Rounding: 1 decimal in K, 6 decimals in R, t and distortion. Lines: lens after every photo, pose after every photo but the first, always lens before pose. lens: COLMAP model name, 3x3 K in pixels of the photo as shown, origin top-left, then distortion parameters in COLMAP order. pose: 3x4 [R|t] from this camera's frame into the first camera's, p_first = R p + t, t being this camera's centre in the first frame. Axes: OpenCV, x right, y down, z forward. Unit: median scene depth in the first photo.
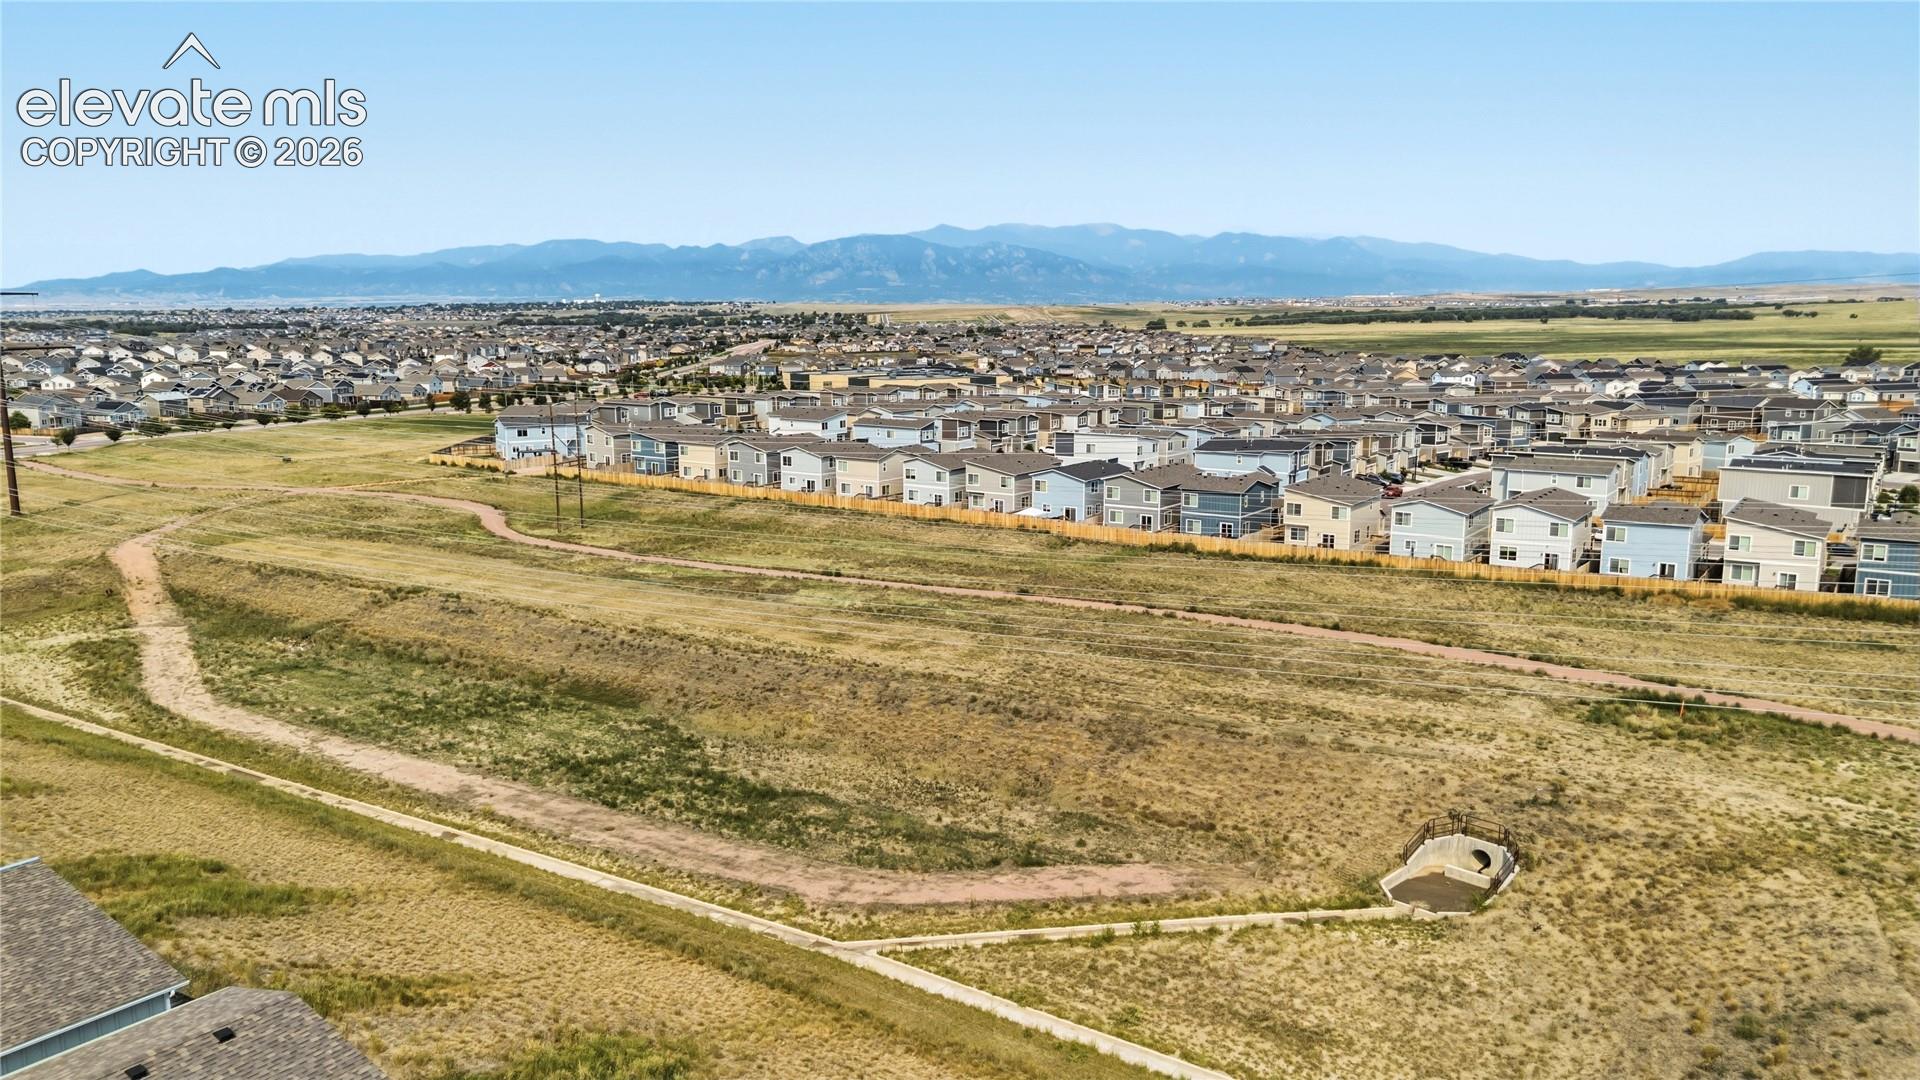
lens RADIAL K [[1356.4, 0, 970.9], [0, 1356.4, 535.4], [0, 0, 1]] dist [0.073722, -0.077041]
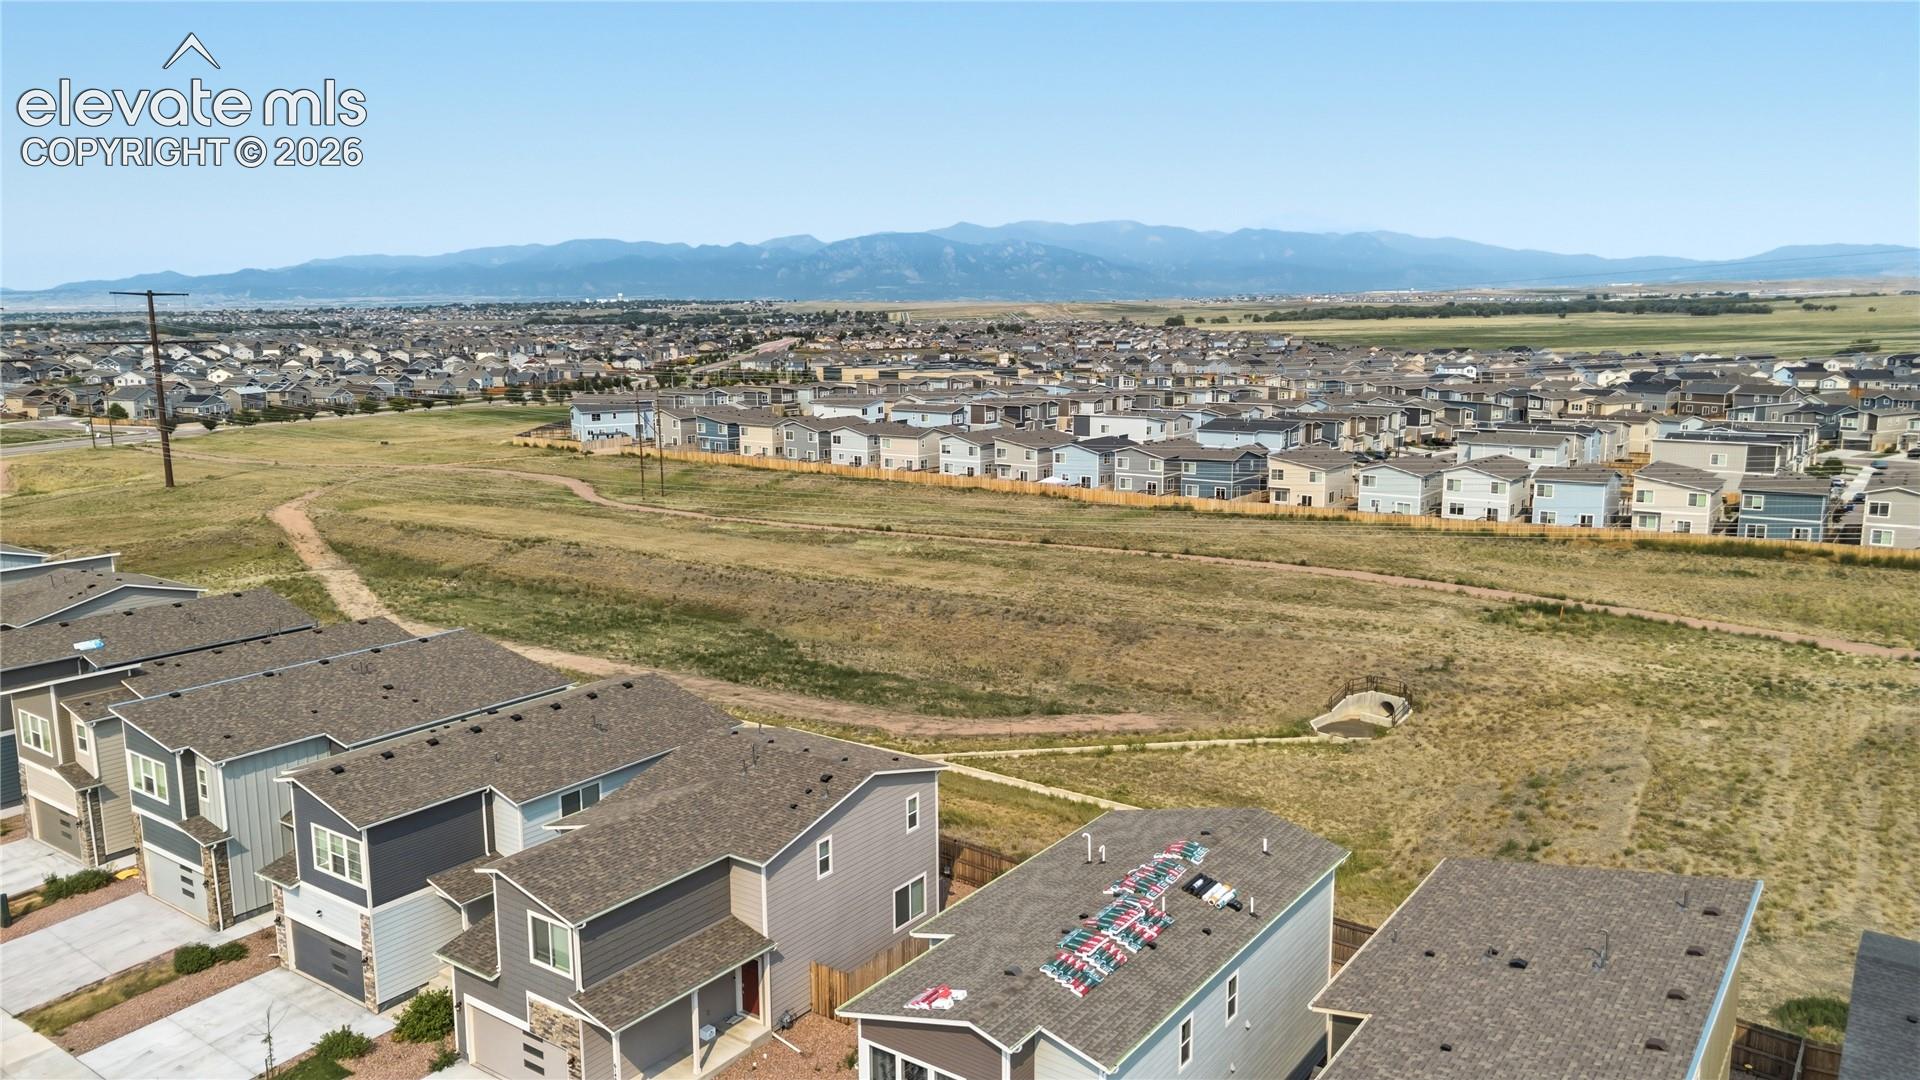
lens RADIAL K [[1356.4, 0, 970.9], [0, 1356.4, 535.4], [0, 0, 1]] dist [0.073722, -0.077041]
pose [[0.999893, -0.002089, -0.014471, -0.008088], [0.002114, 0.999996, 0.001714, 0.028208], [0.014467, -0.001744, 0.999894, -0.157636]]
